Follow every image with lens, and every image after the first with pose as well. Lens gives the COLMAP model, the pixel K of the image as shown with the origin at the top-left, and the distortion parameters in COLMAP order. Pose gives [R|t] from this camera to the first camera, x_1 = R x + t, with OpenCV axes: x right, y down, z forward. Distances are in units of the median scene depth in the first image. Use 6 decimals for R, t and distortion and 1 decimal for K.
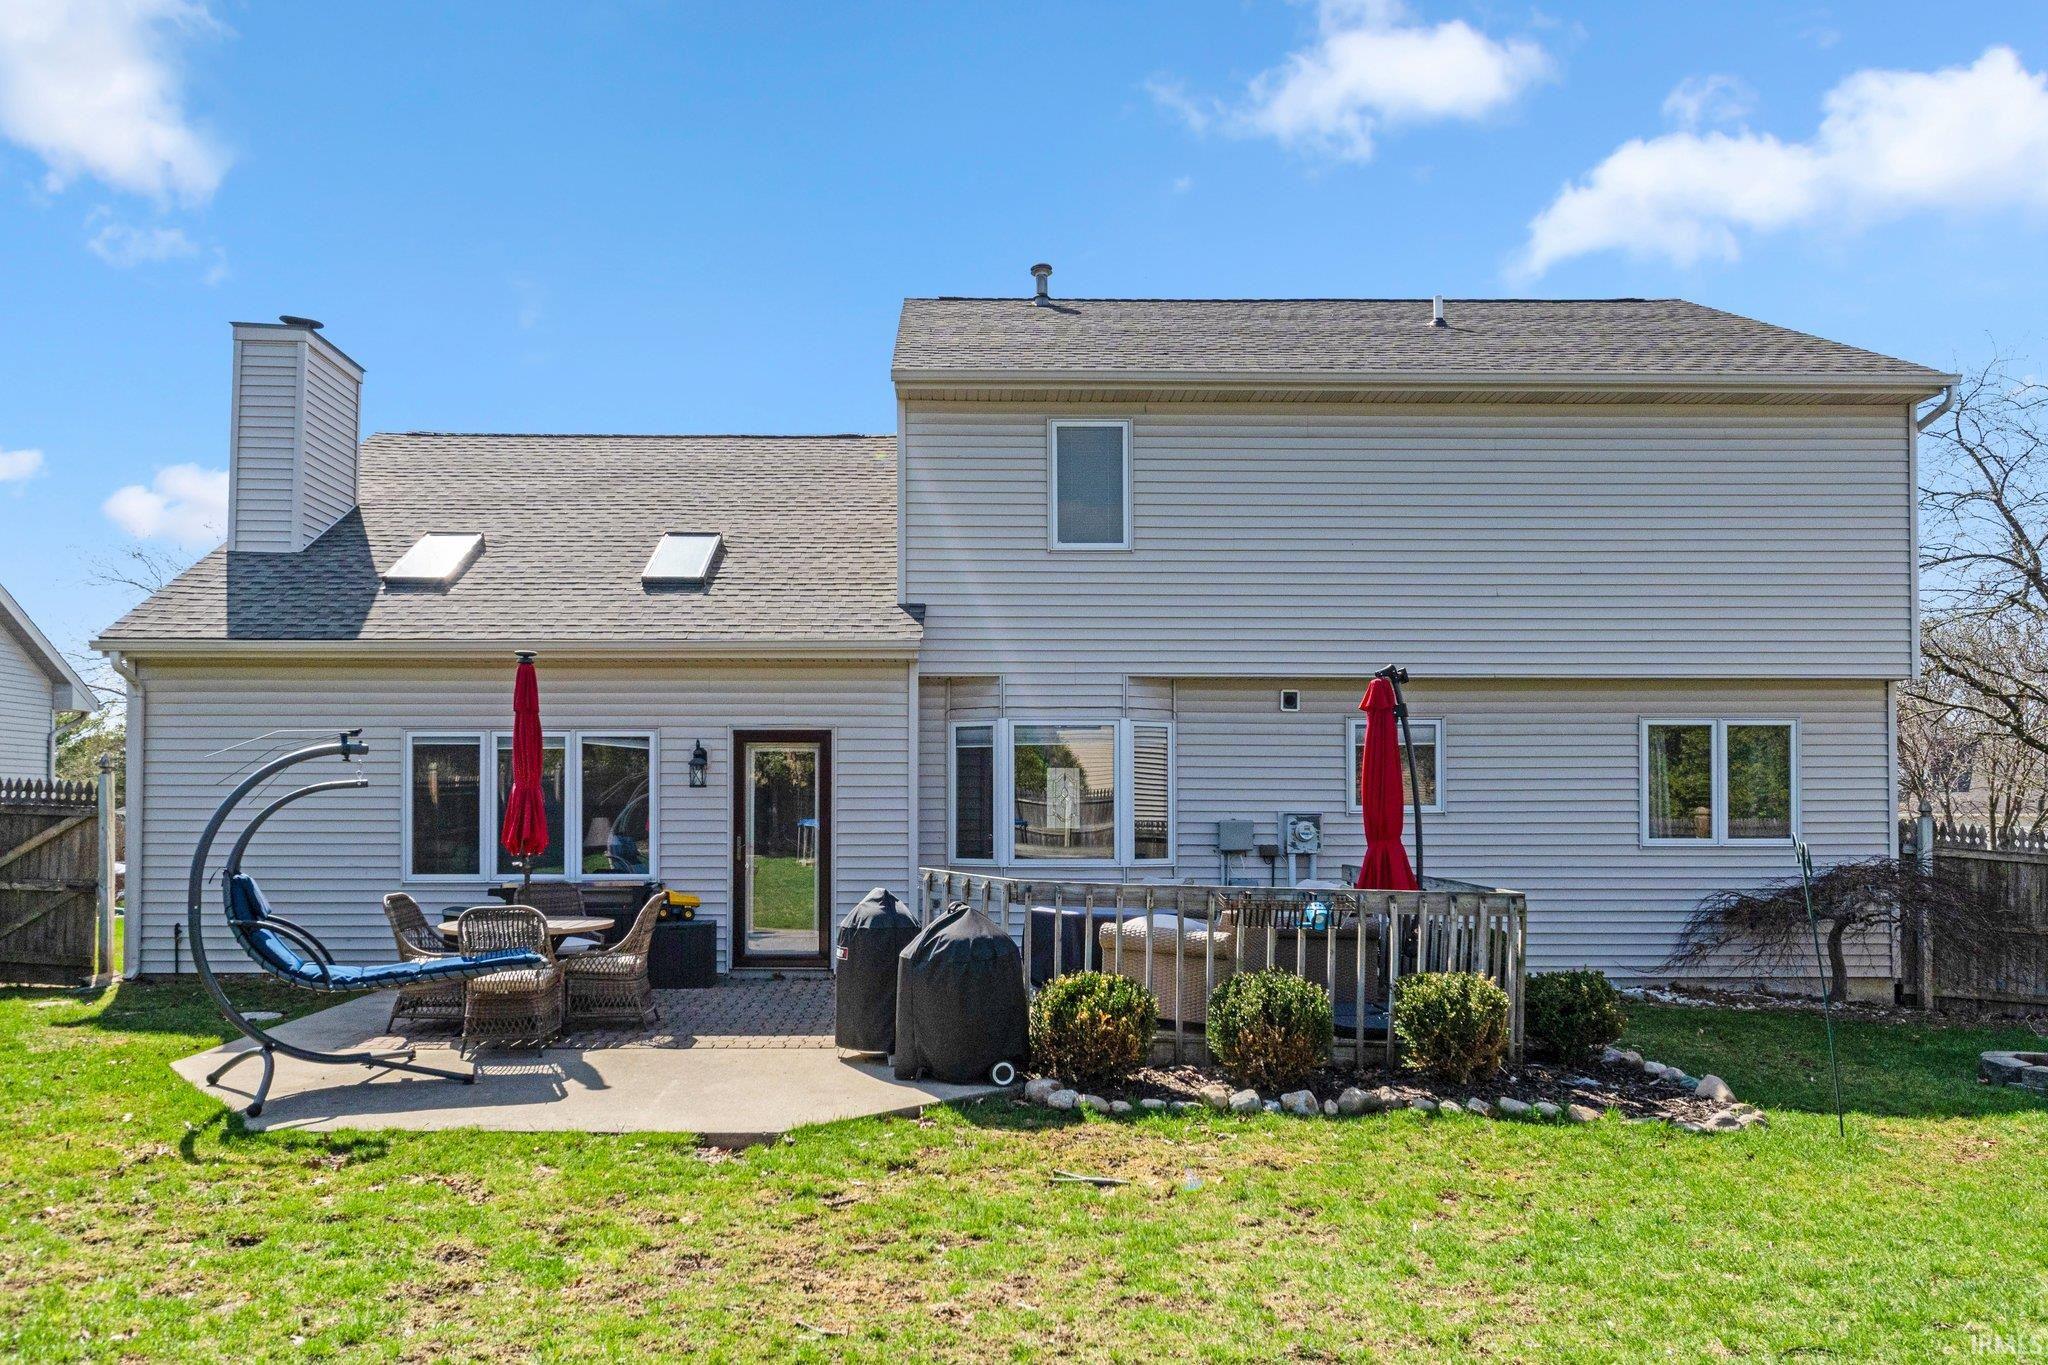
lens RADIAL K [[1455.1, 0, 1023.4], [0, 1455.1, 682.0], [0, 0, 1]] dist [0.000363, 0.000977]
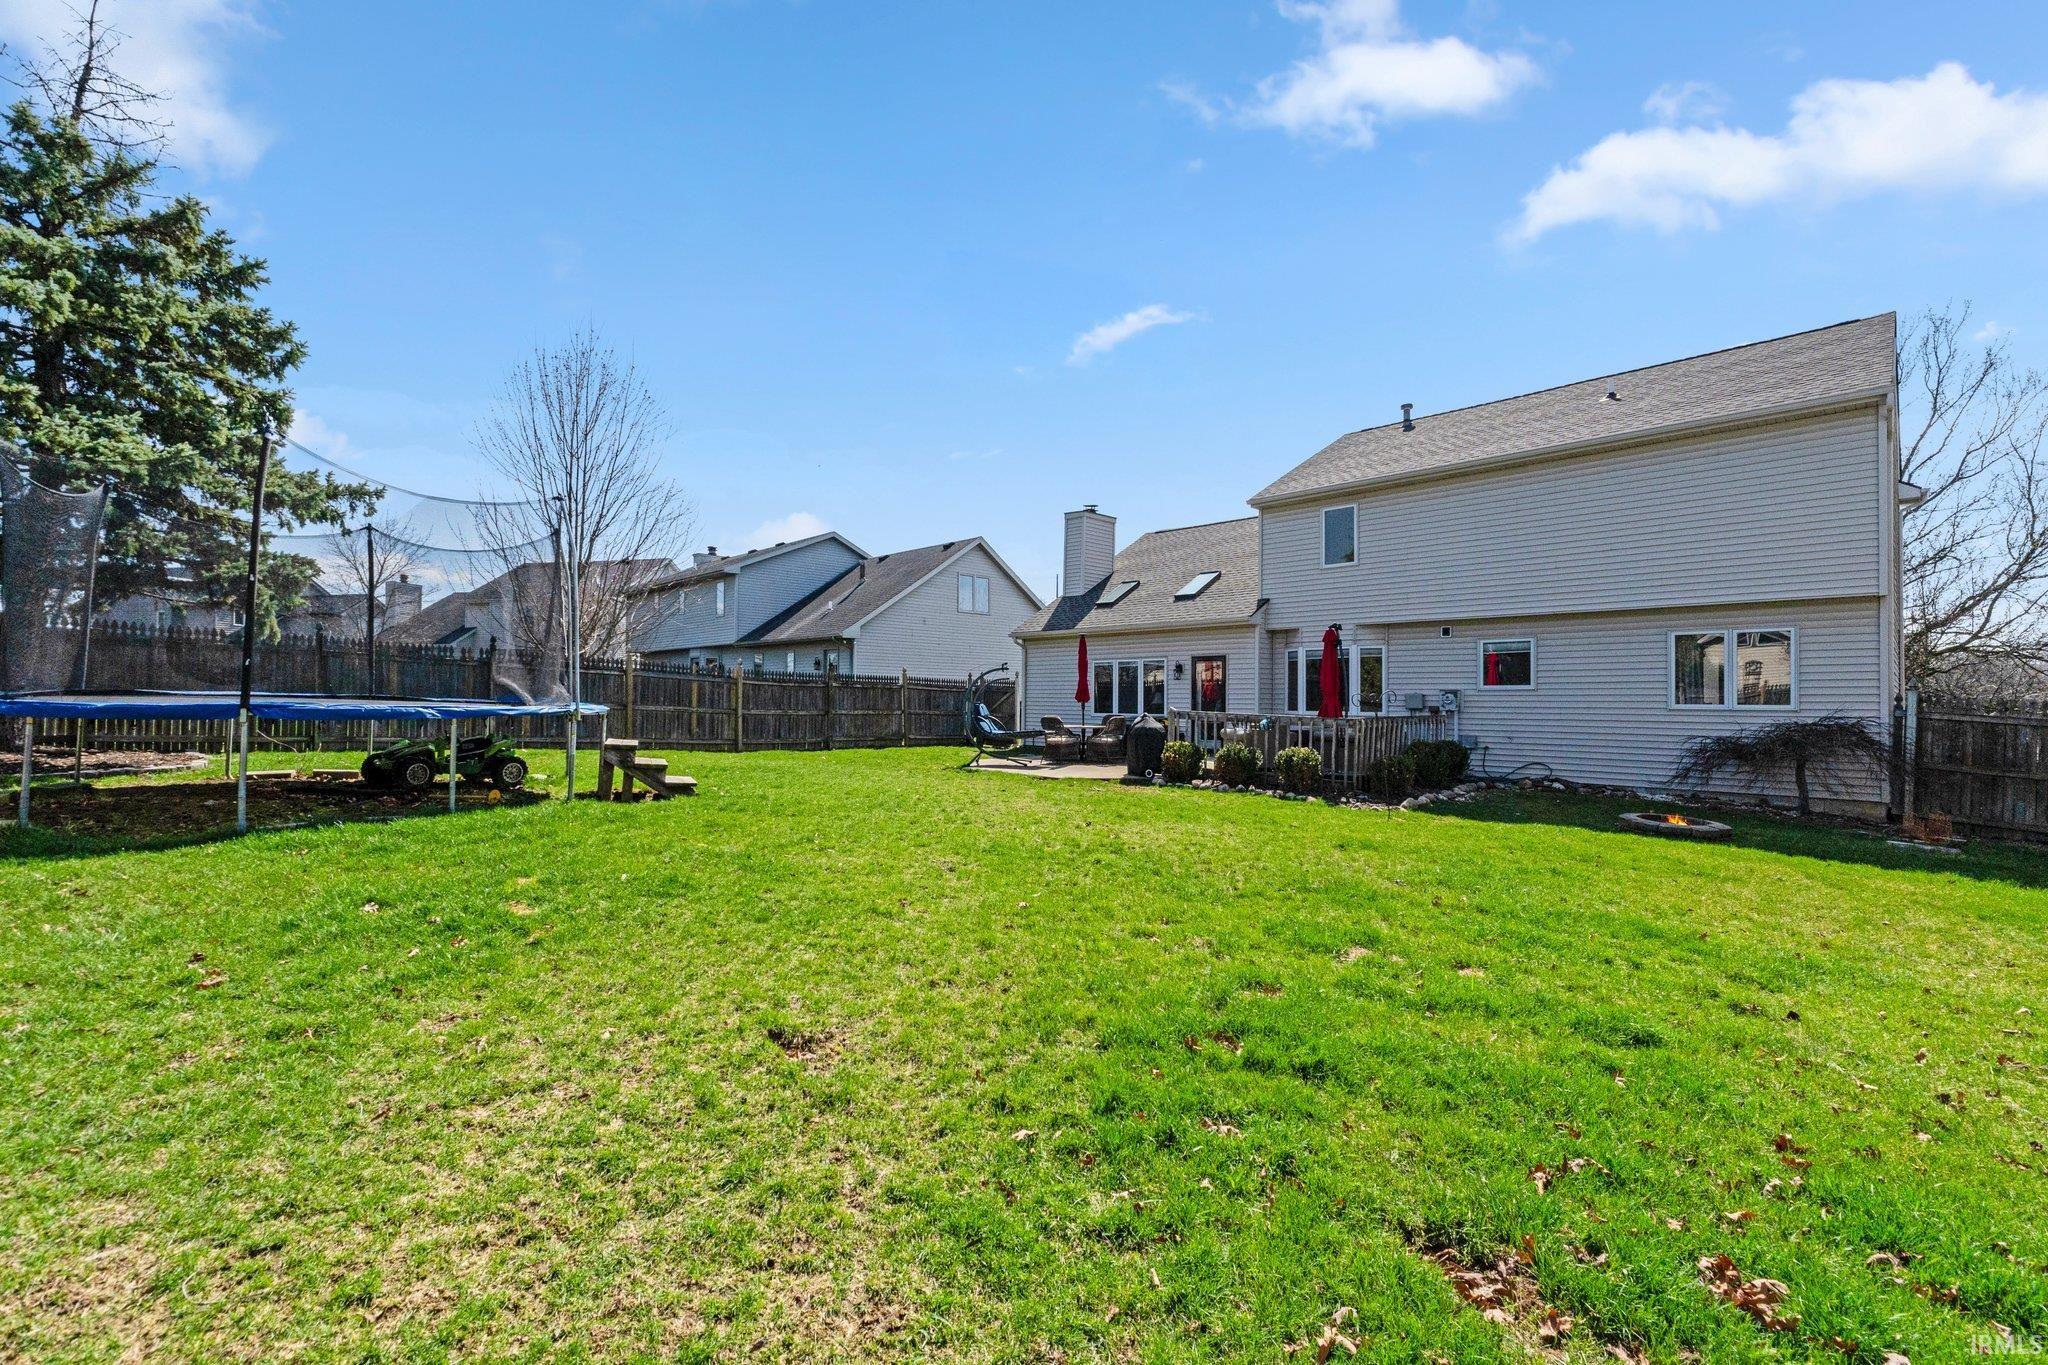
lens RADIAL K [[884.1, 0, 1025.8], [0, 884.1, 687.1], [0, 0, 1]] dist [0.000525, 0.000011]
pose [[0.668126, -0.005709, -0.744027, 0.694708], [0.058288, 0.997299, 0.044689, 0.000685], [0.741762, -0.073226, 0.666654, -0.210303]]
